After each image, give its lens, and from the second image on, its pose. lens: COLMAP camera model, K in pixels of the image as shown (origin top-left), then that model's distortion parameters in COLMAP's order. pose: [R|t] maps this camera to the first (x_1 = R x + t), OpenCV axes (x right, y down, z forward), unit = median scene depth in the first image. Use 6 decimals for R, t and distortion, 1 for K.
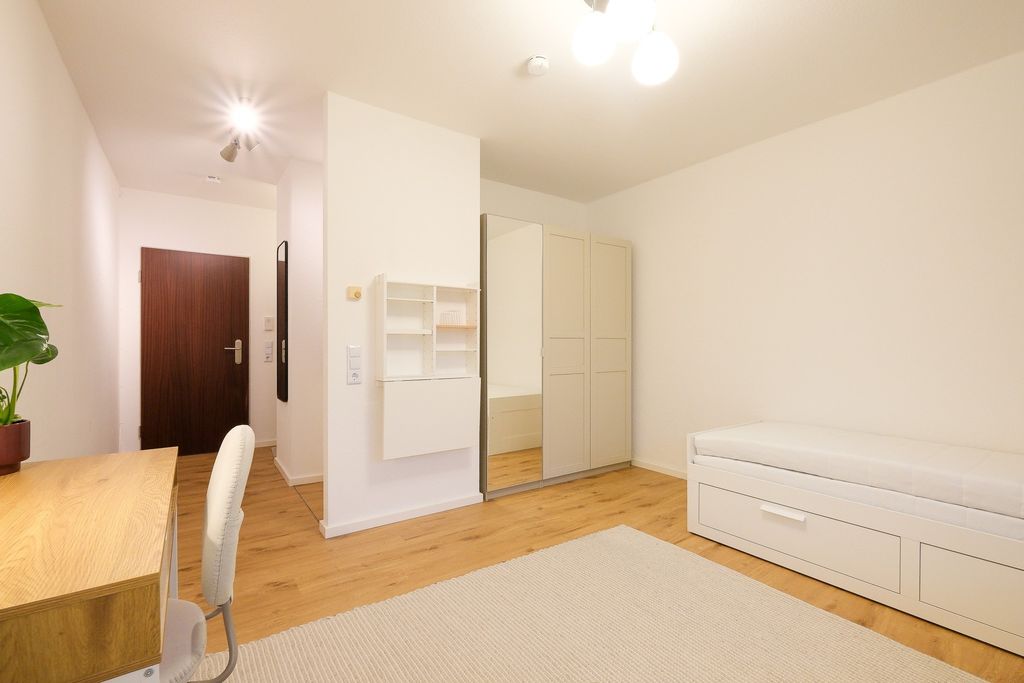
lens RADIAL K [[449.6, 0, 518.9], [0, 449.6, 344.5], [0, 0, 1]] dist [-0.006649, 0.003929]
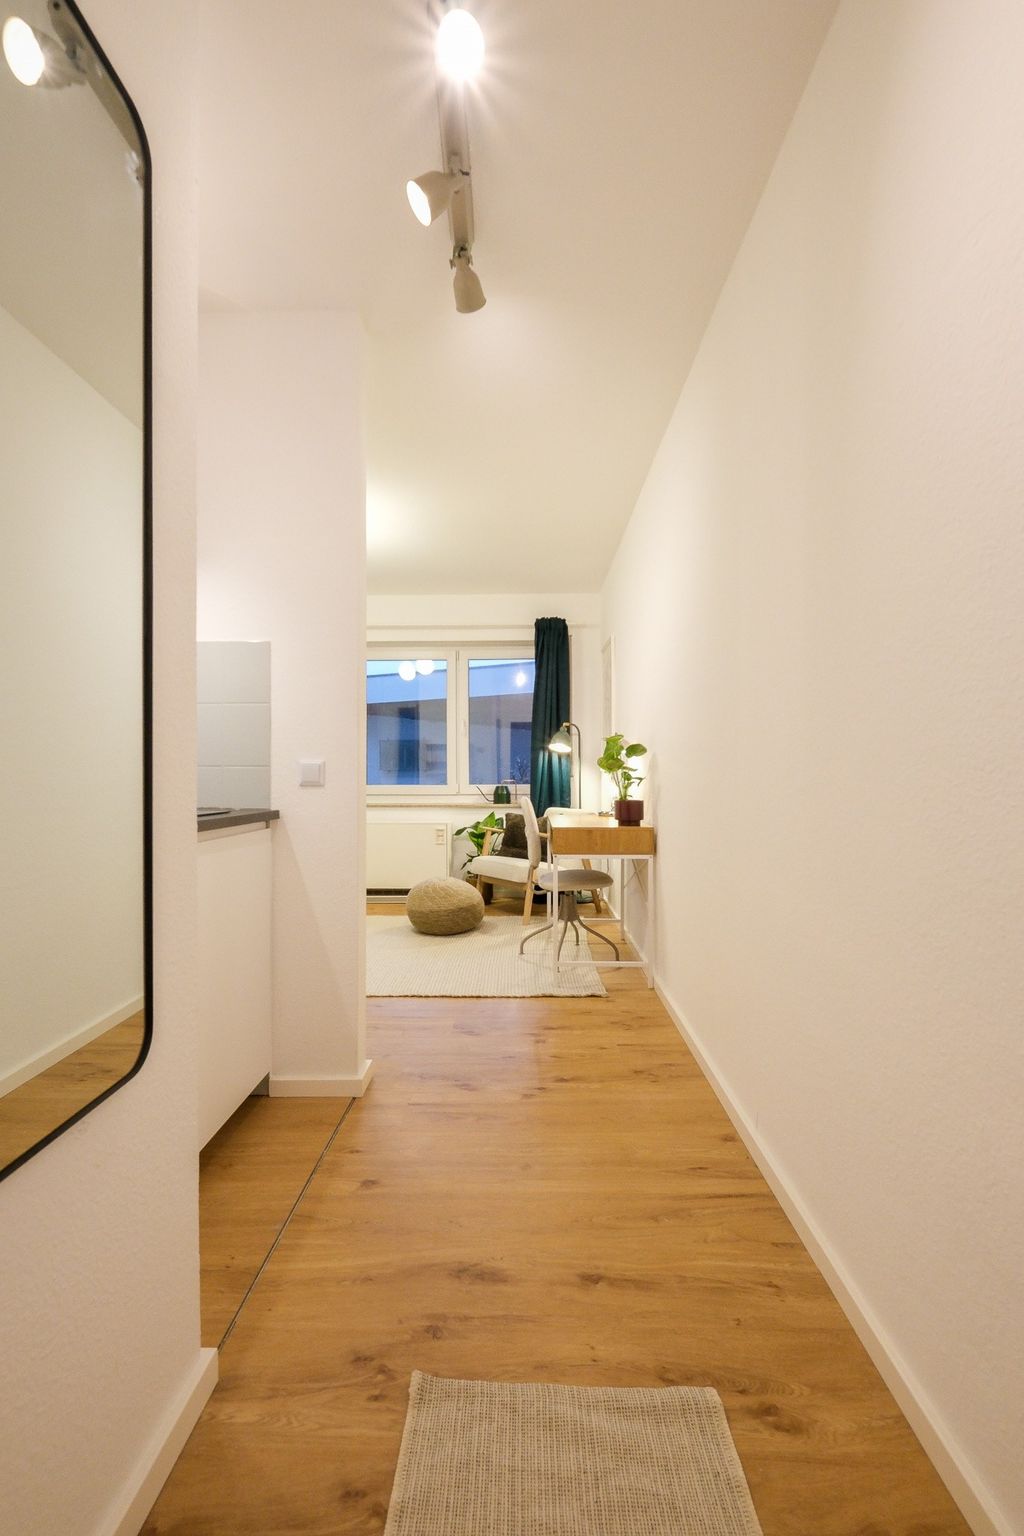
lens RADIAL K [[674.4, 0, 503.0], [0, 674.4, 768.0], [0, 0, 1]] dist [-0.006649, 0.003929]
pose [[-0.785356, 0.003895, 0.619032, -0.981858], [-0.002765, 0.999948, -0.009800, 0.028613], [-0.619038, -0.009408, -0.785305, 1.397978]]
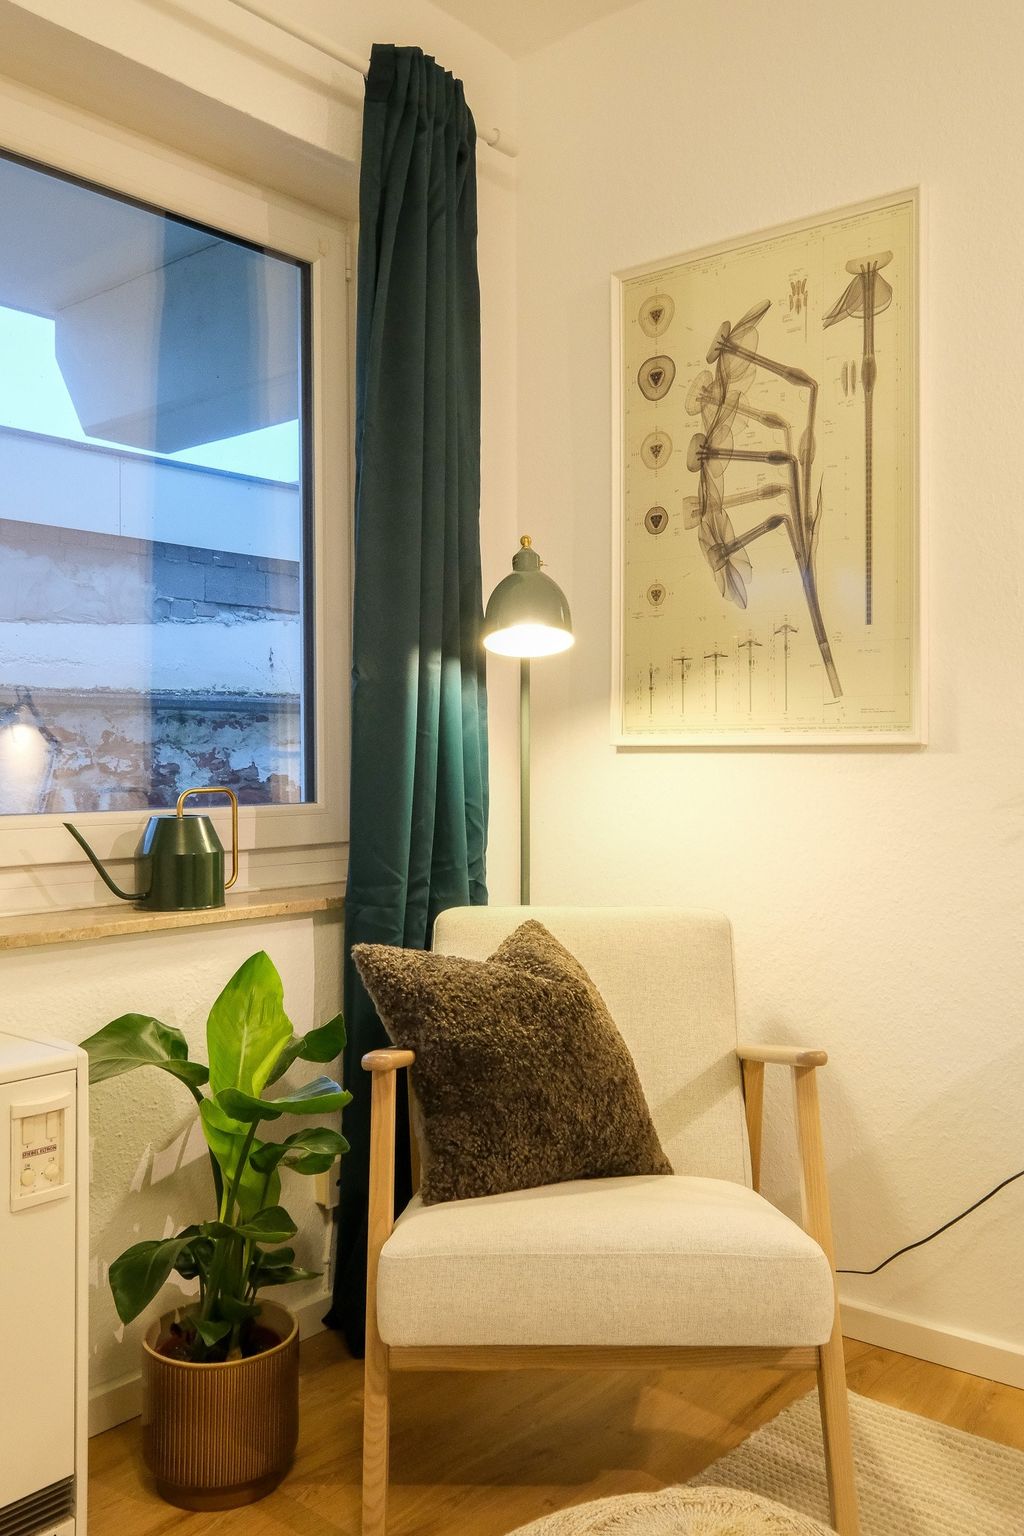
lens RADIAL K [[1331.4, 0, 513.0], [0, 1331.4, 747.5], [0, 0, 1]] dist [0.016181, 0.012849]
pose [[-0.971334, -0.002333, -0.237709, 0.216903], [0.000569, 0.999926, -0.012135, 0.029623], [0.237719, -0.011923, -0.971261, 0.687647]]
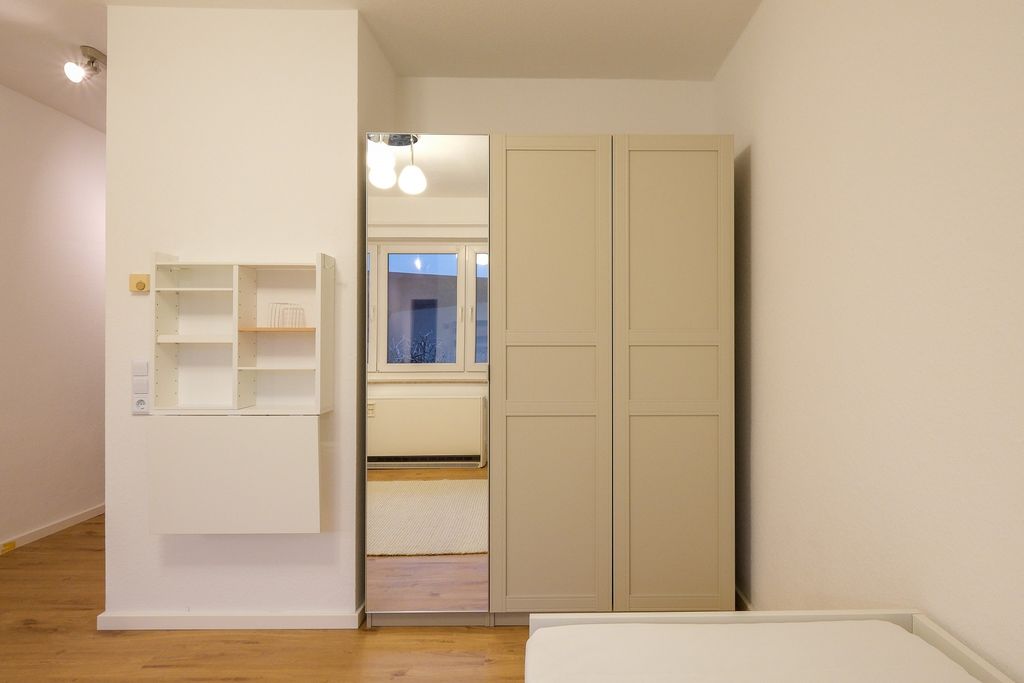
lens RADIAL K [[588.7, 0, 560.4], [0, 588.7, 336.5], [0, 0, 1]] dist [-0.000651, -0.000890]
pose [[0.825392, -0.002351, -0.564555, 0.618945], [-0.001740, 0.999976, -0.006709, -0.025922], [0.564557, 0.006520, 0.825368, 0.560397]]
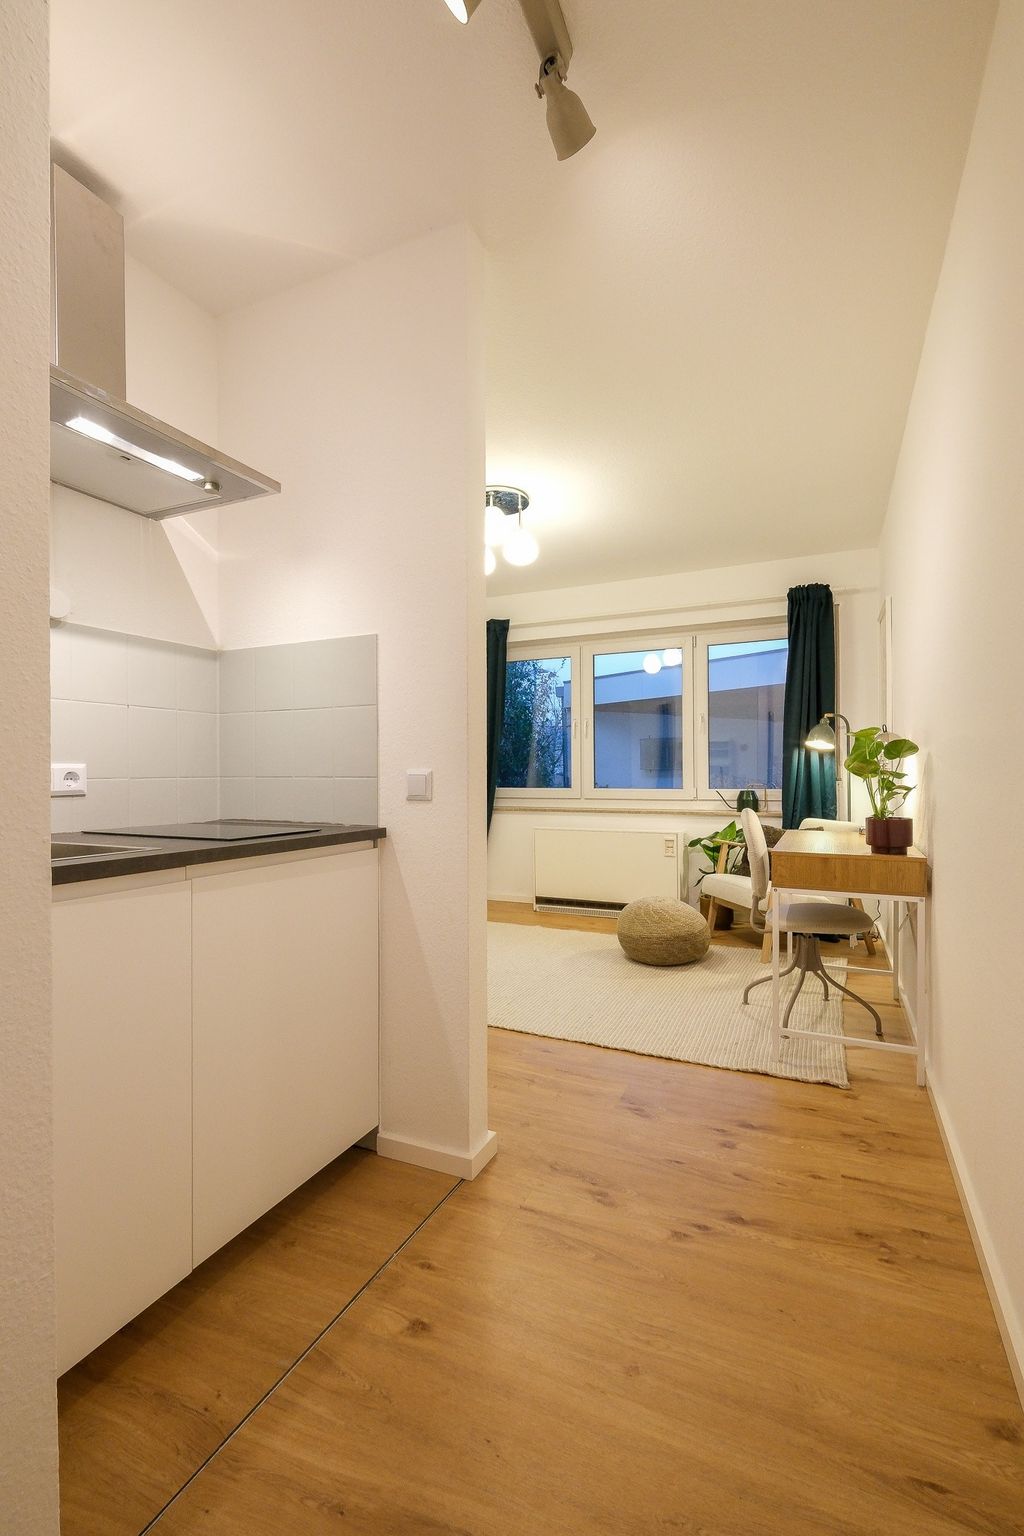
lens RADIAL K [[674.4, 0, 500.6], [0, 674.4, 771.1], [0, 0, 1]] dist [-0.006649, 0.003929]
pose [[-0.465755, 0.001002, 0.884913, -0.949034], [-0.000183, 0.999999, -0.001229, 0.015471], [-0.884914, -0.000735, -0.465754, 1.171829]]
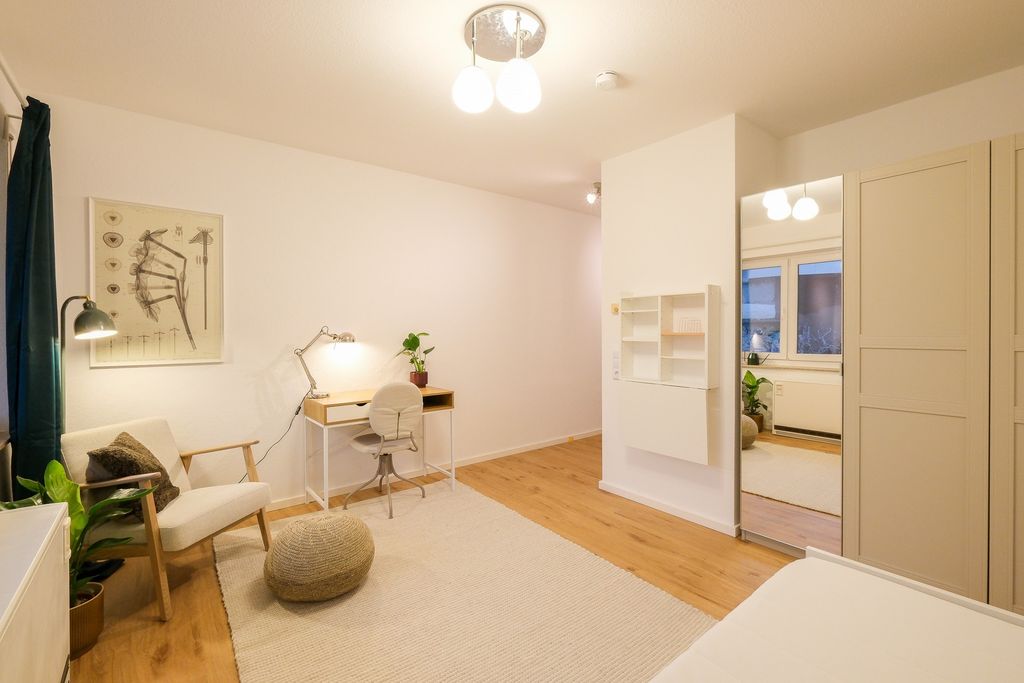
lens RADIAL K [[446.3, 0, 508.5], [0, 446.3, 333.5], [0, 0, 1]] dist [-0.008124, 0.001218]
pose [[0.048204, 0.009593, -0.998791, 0.806748], [0.002863, 0.999948, 0.009742, -0.051341], [0.998833, -0.003330, 0.048174, 0.574890]]
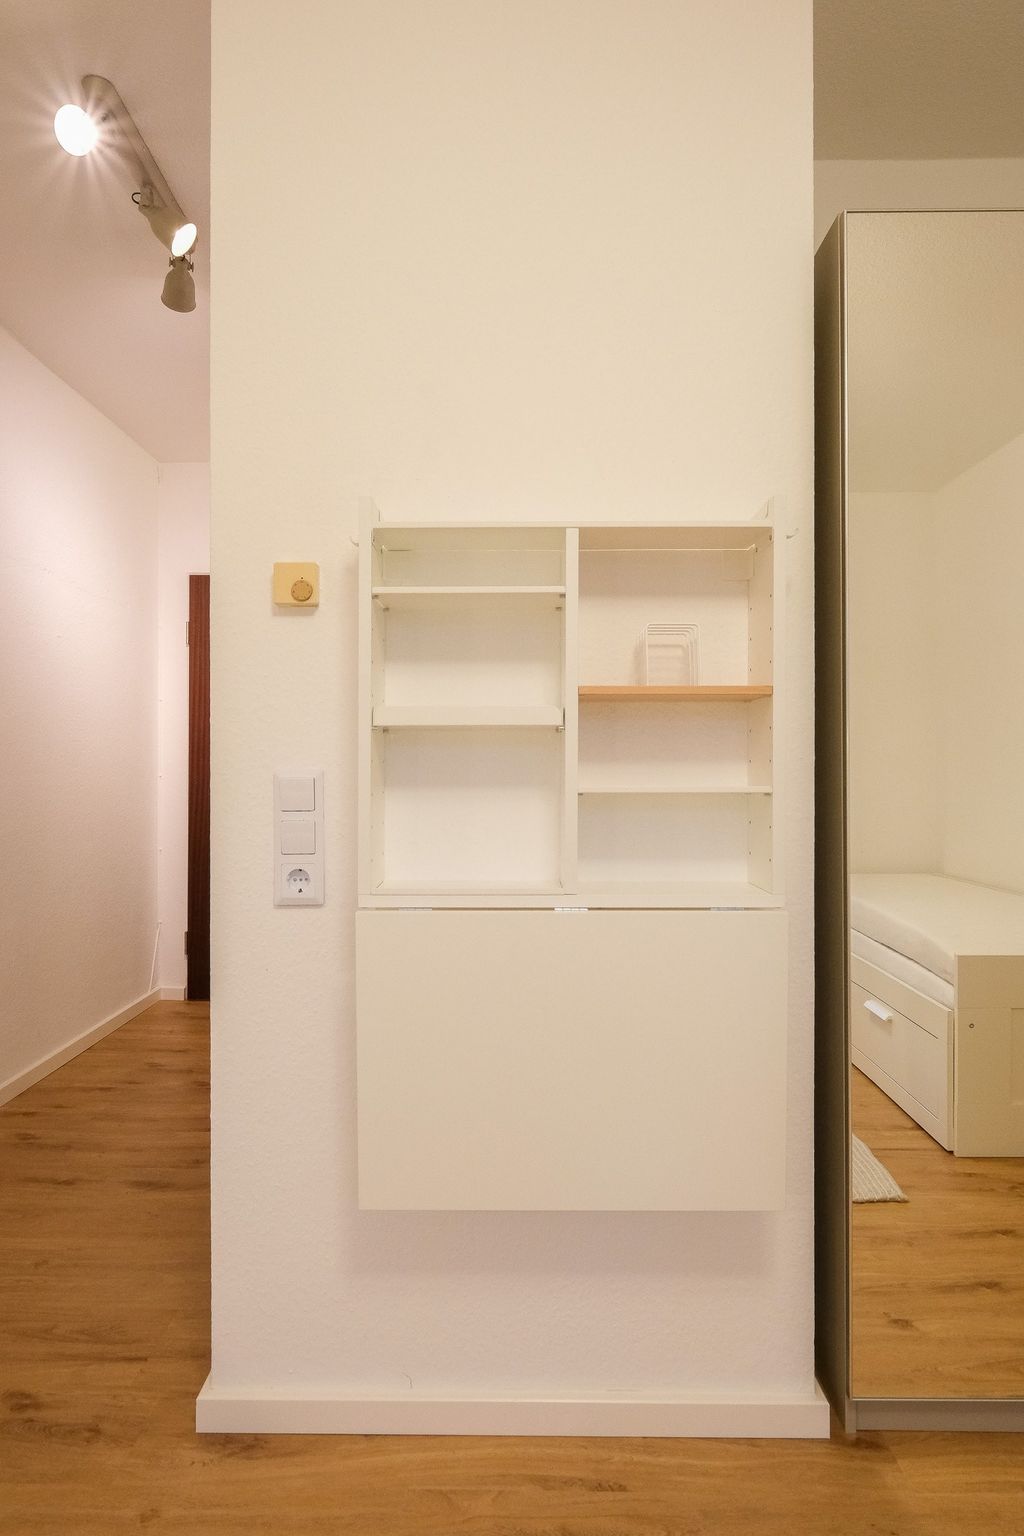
lens RADIAL K [[914.4, 0, 507.7], [0, 914.4, 758.9], [0, 0, 1]] dist [0.004564, -0.001495]
pose [[0.805605, -0.007230, -0.592409, 0.077323], [0.000840, 0.999938, -0.011061, 0.000938], [0.592452, 0.008414, 0.805562, 0.556383]]
